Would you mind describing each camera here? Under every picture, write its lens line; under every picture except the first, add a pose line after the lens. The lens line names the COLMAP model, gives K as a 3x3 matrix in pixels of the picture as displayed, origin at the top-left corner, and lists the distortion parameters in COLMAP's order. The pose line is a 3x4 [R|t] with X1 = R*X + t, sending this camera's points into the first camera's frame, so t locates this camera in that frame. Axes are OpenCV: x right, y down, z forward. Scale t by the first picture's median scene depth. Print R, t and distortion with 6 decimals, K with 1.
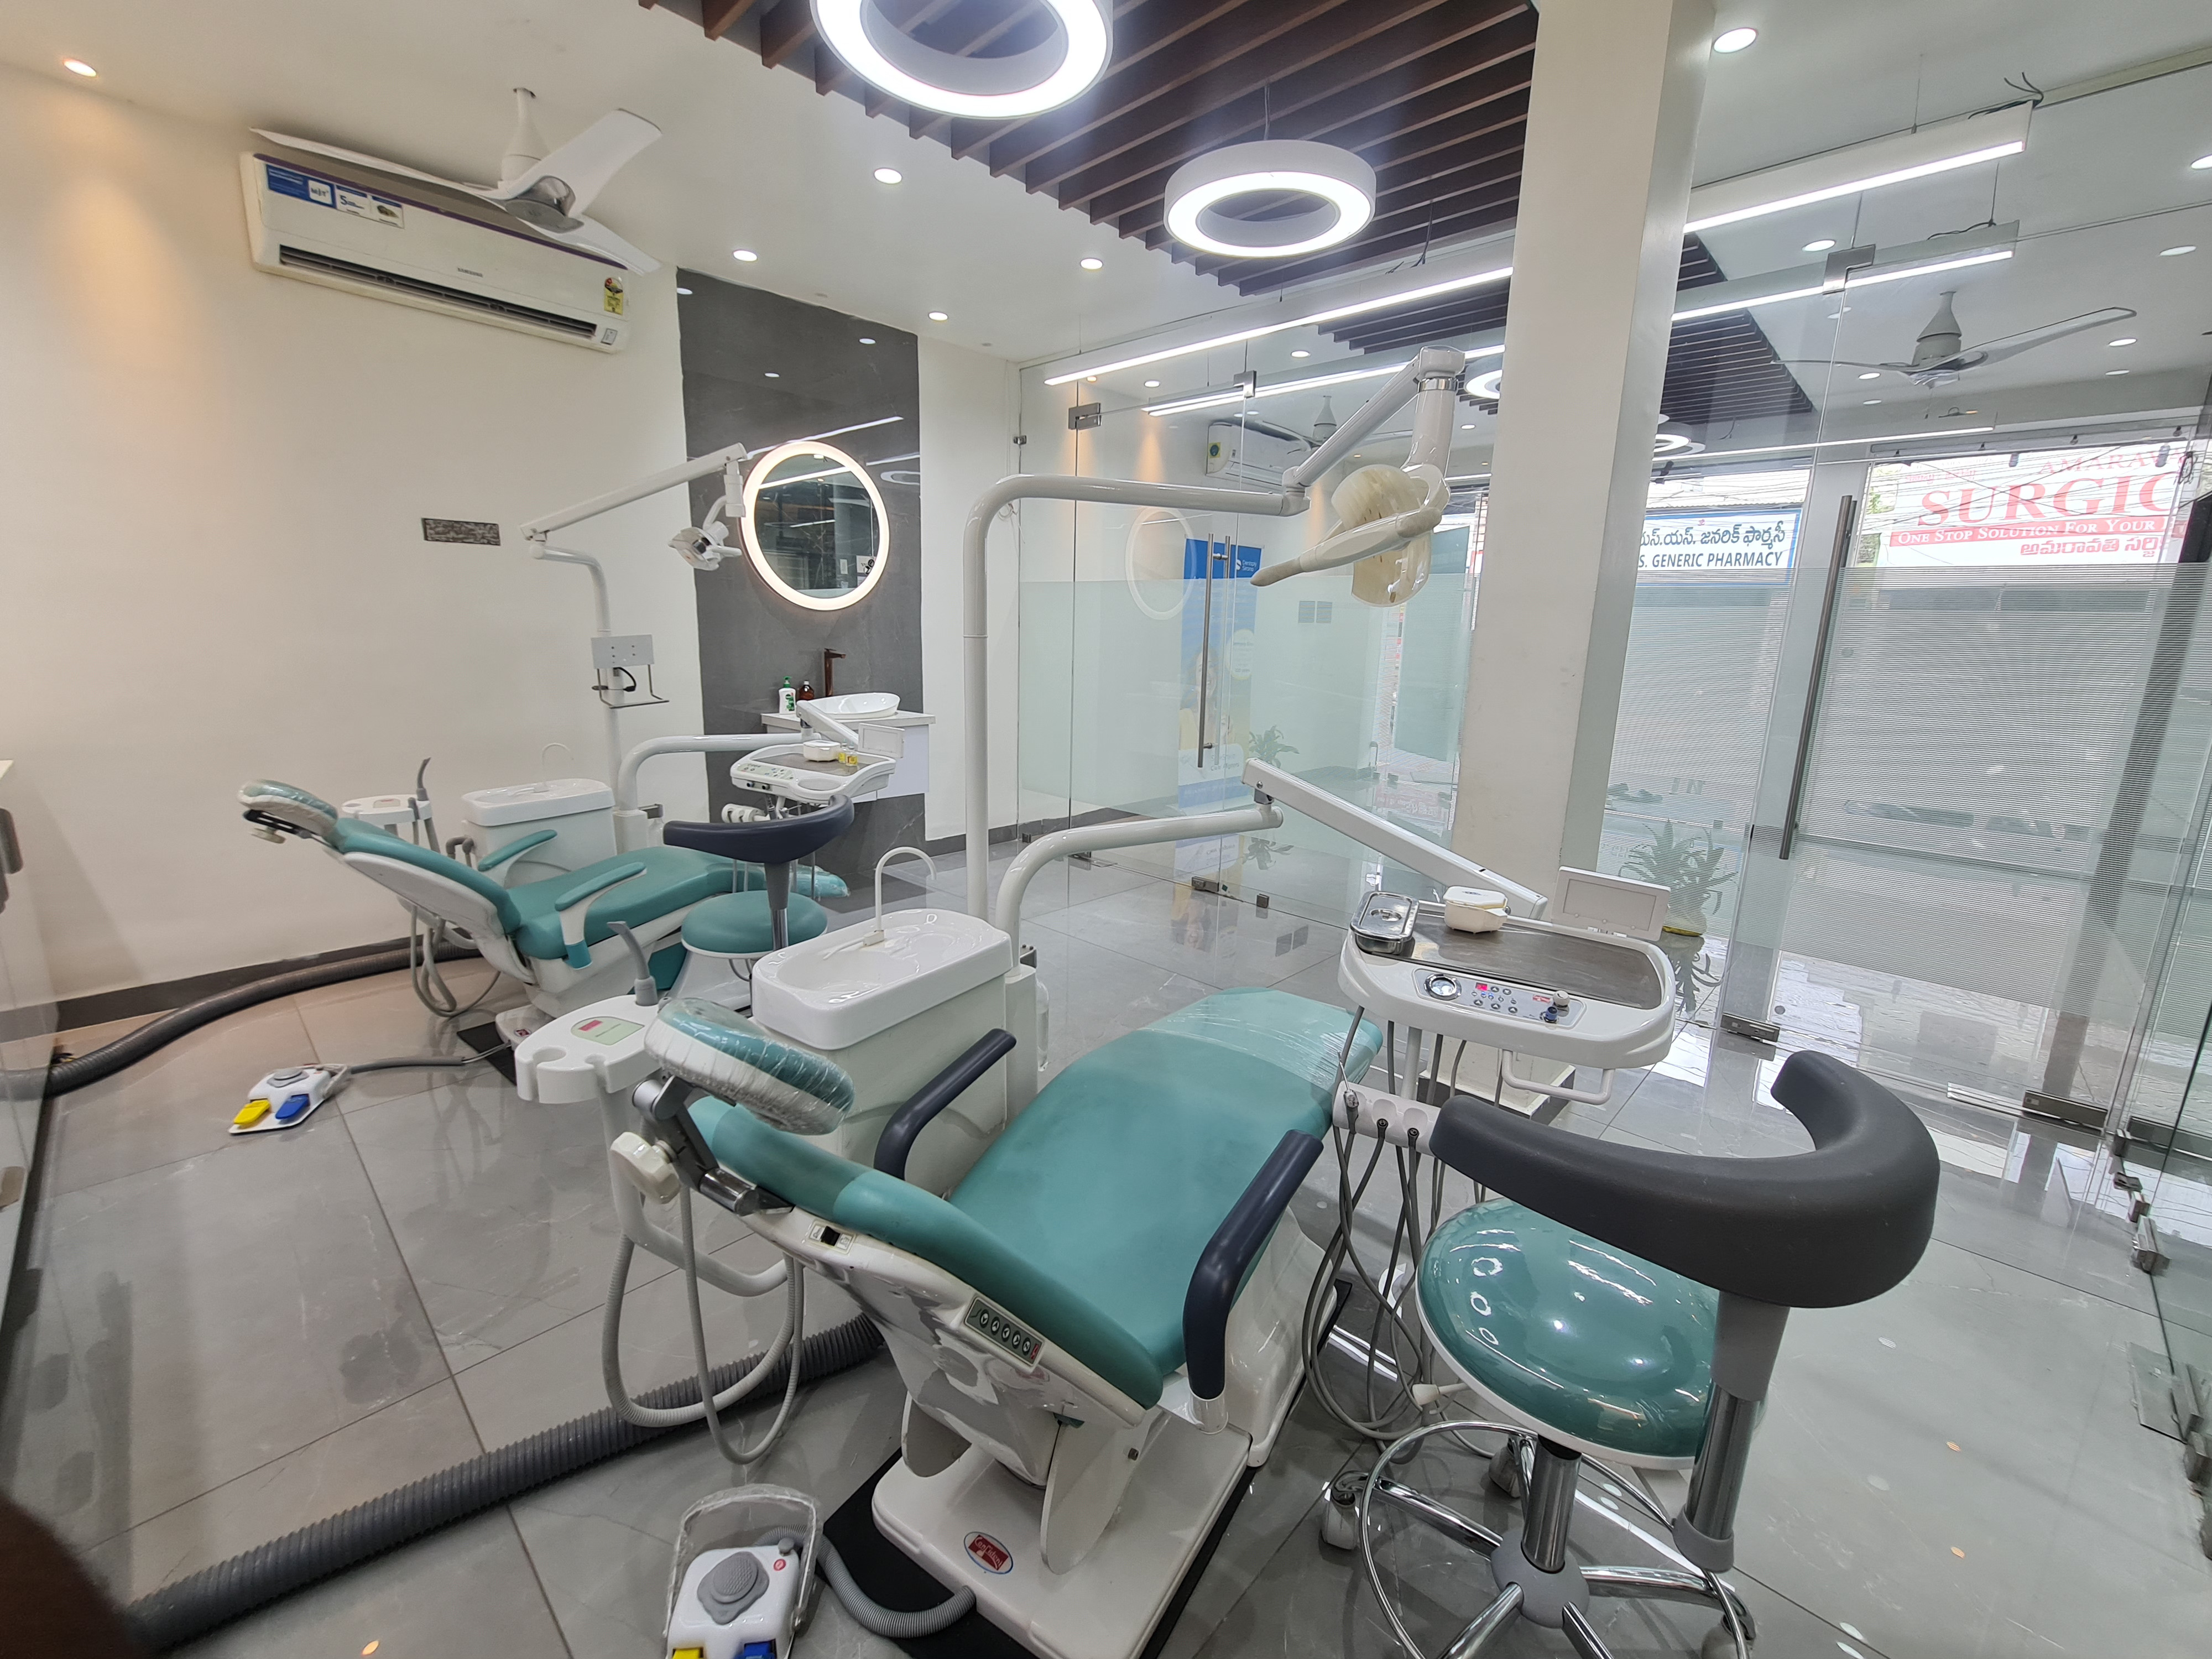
lens RADIAL K [[906.9, 0, 1103.0], [0, 906.9, 821.4], [0, 0, 1]] dist [-0.001126, 0.000009]
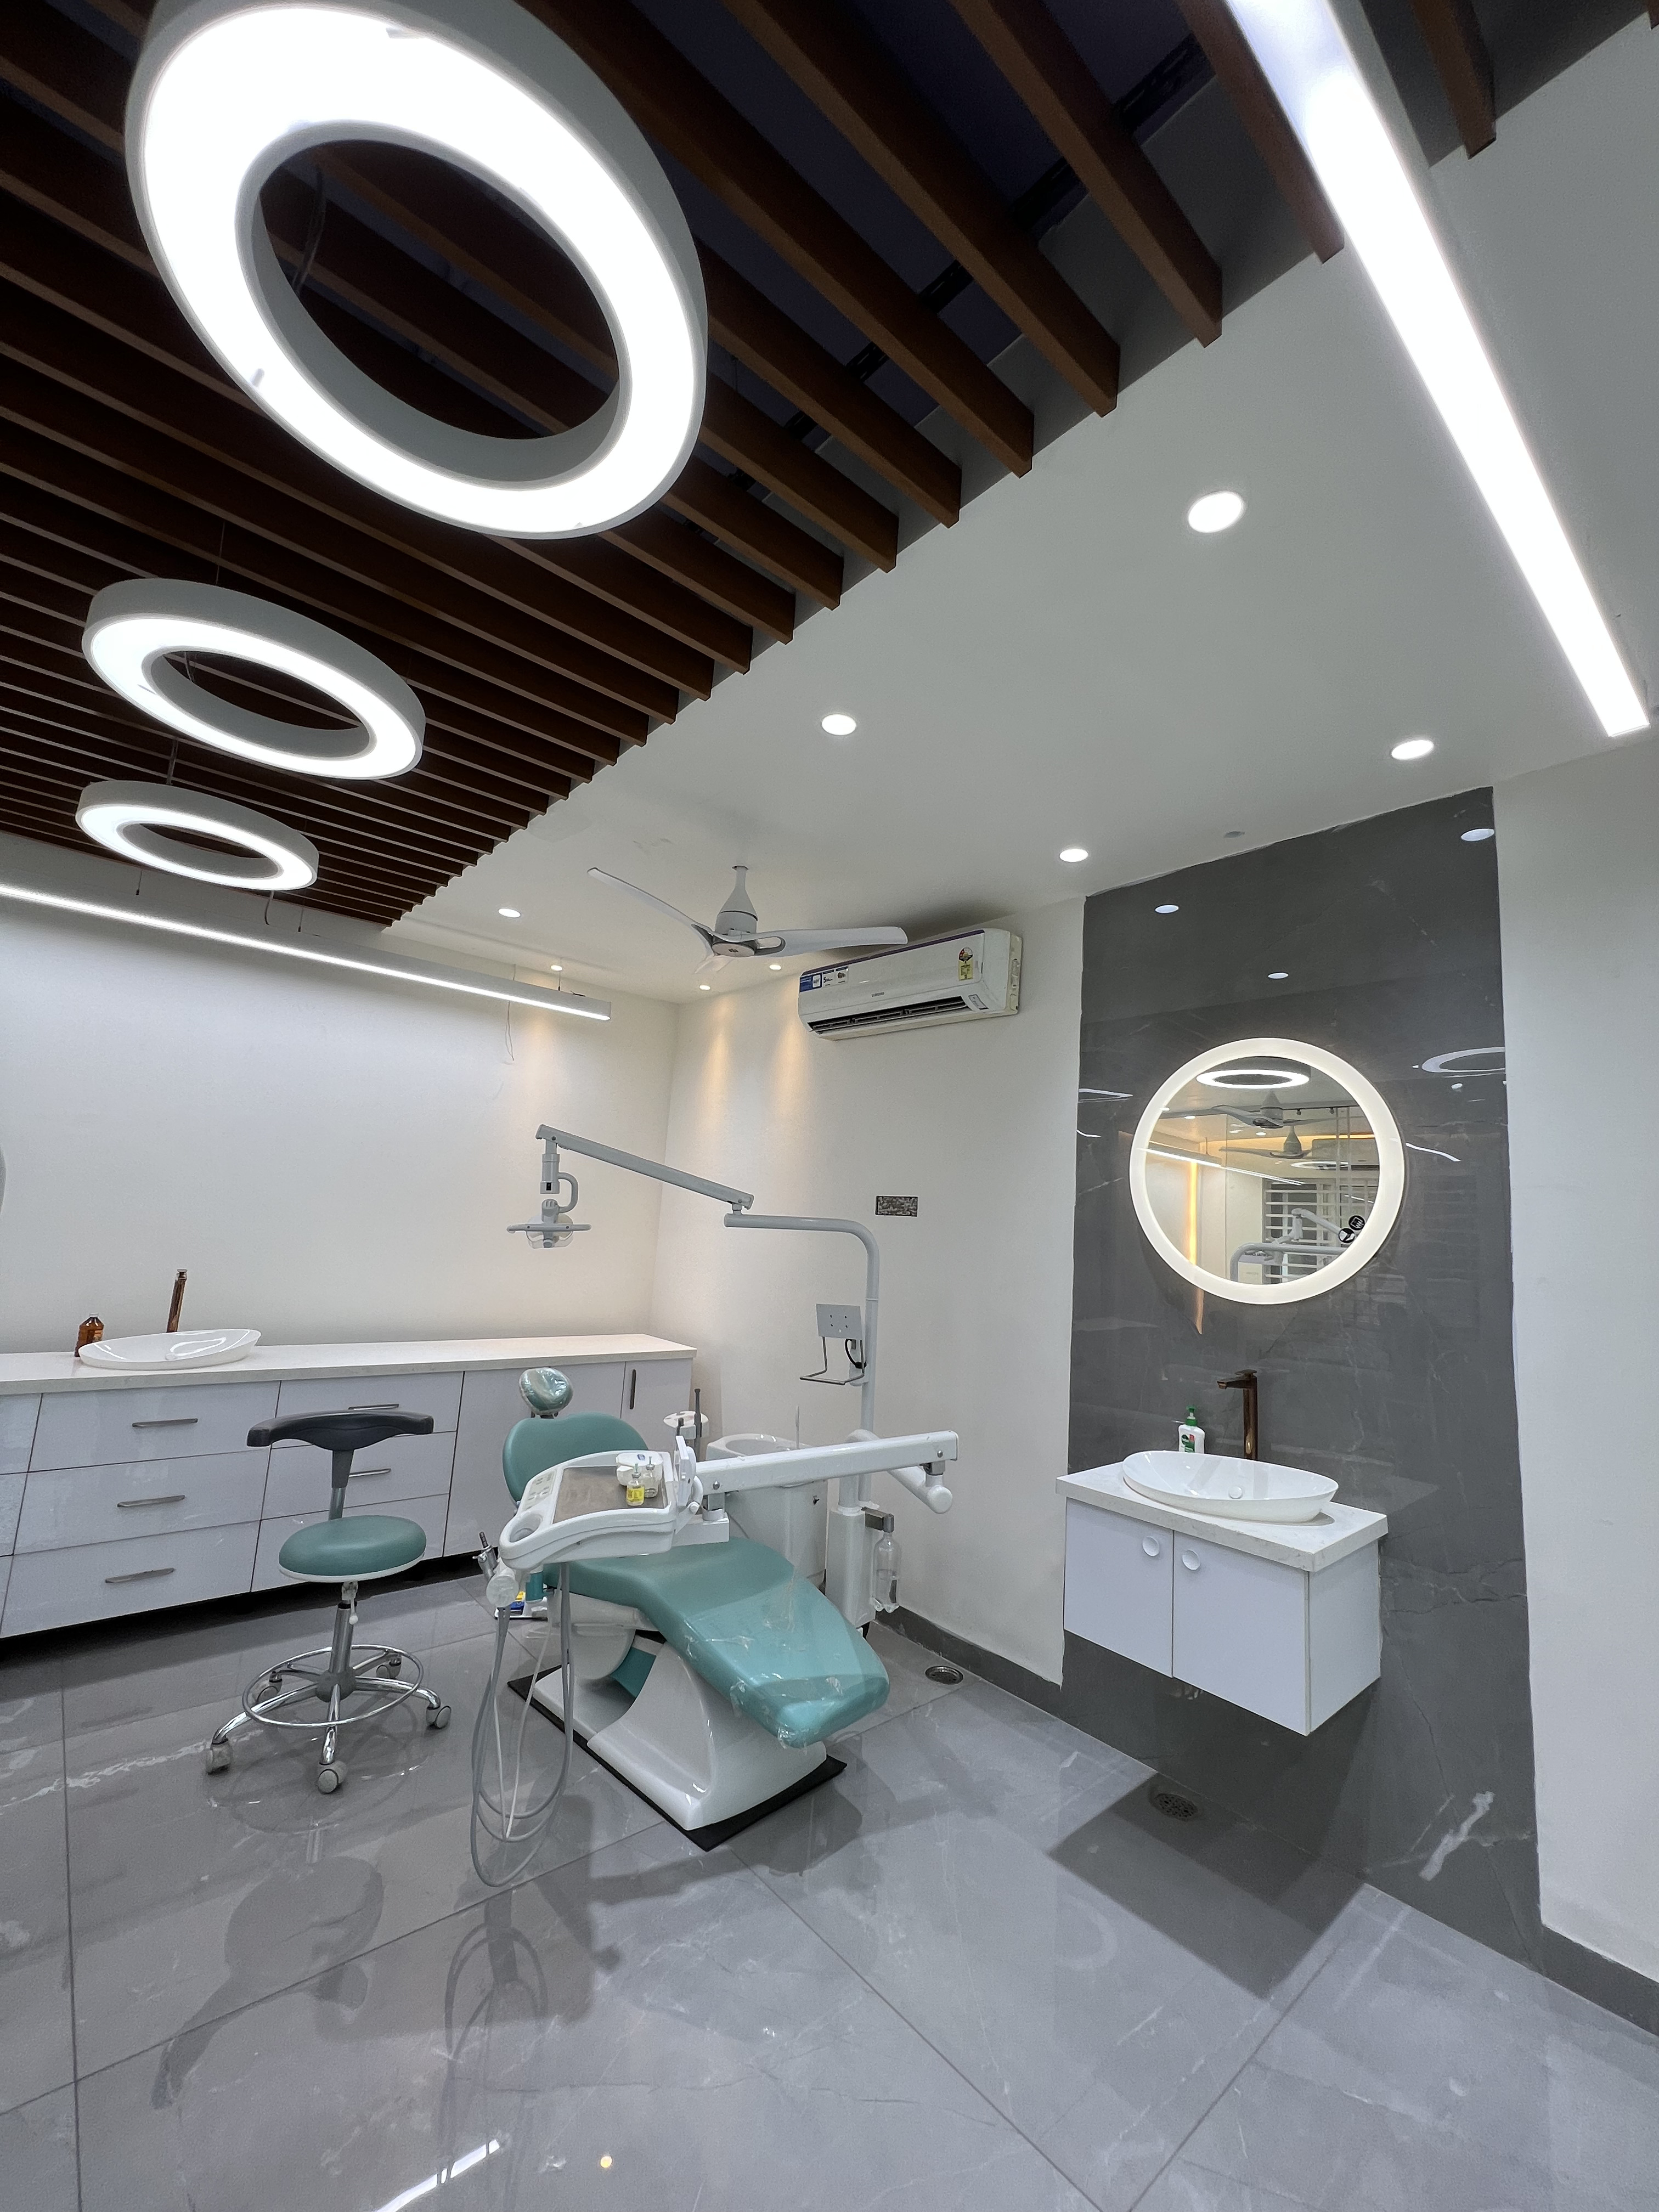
lens RADIAL K [[886.8, 0, 829.5], [0, 886.8, 1106.0], [0, 0, 1]] dist [0.000347, 0.000105]
pose [[-0.090577, -0.158123, -0.983256, 0.384523], [-0.266057, 0.955271, -0.129113, -0.268180], [0.959692, 0.249908, -0.128595, 1.007872]]
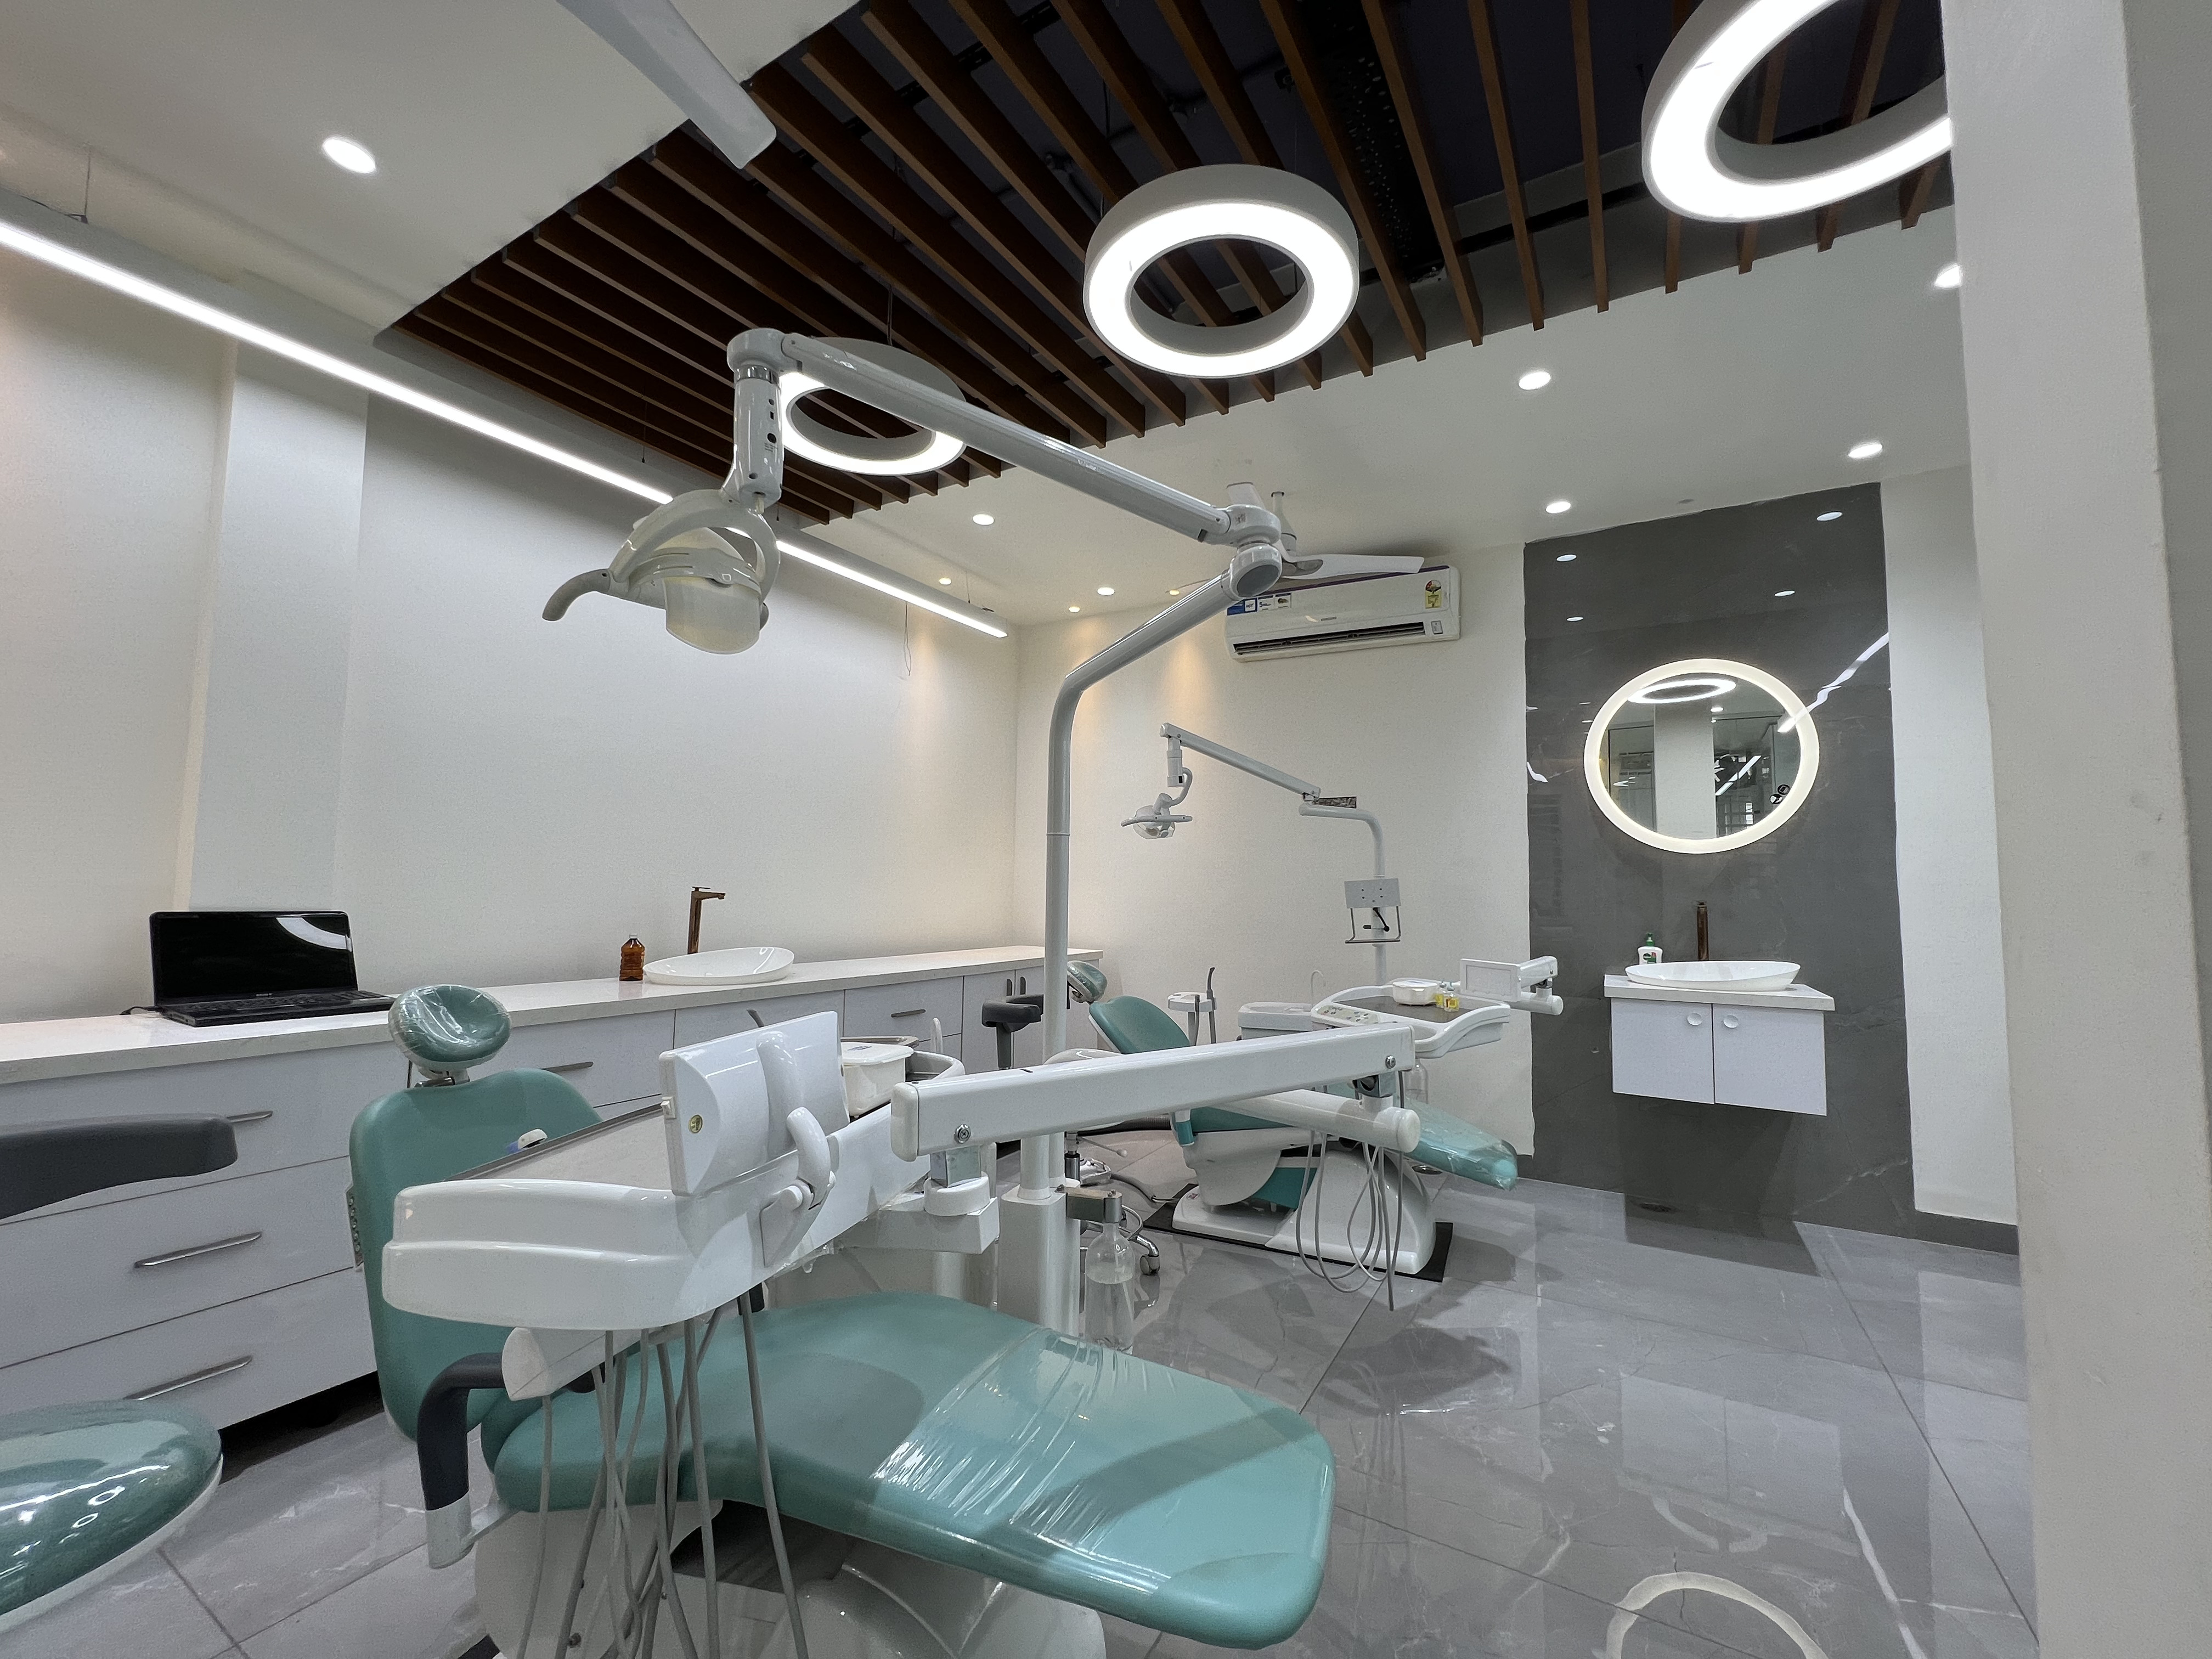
lens RADIAL K [[890.0, 0, 1102.8], [0, 890.0, 830.1], [0, 0, 1]] dist [-0.002144, -0.000069]
pose [[0.223872, -0.080458, -0.971292, 0.437335], [-0.207251, 0.969863, -0.128109, -0.054877], [0.952328, 0.229982, 0.200450, 0.434730]]
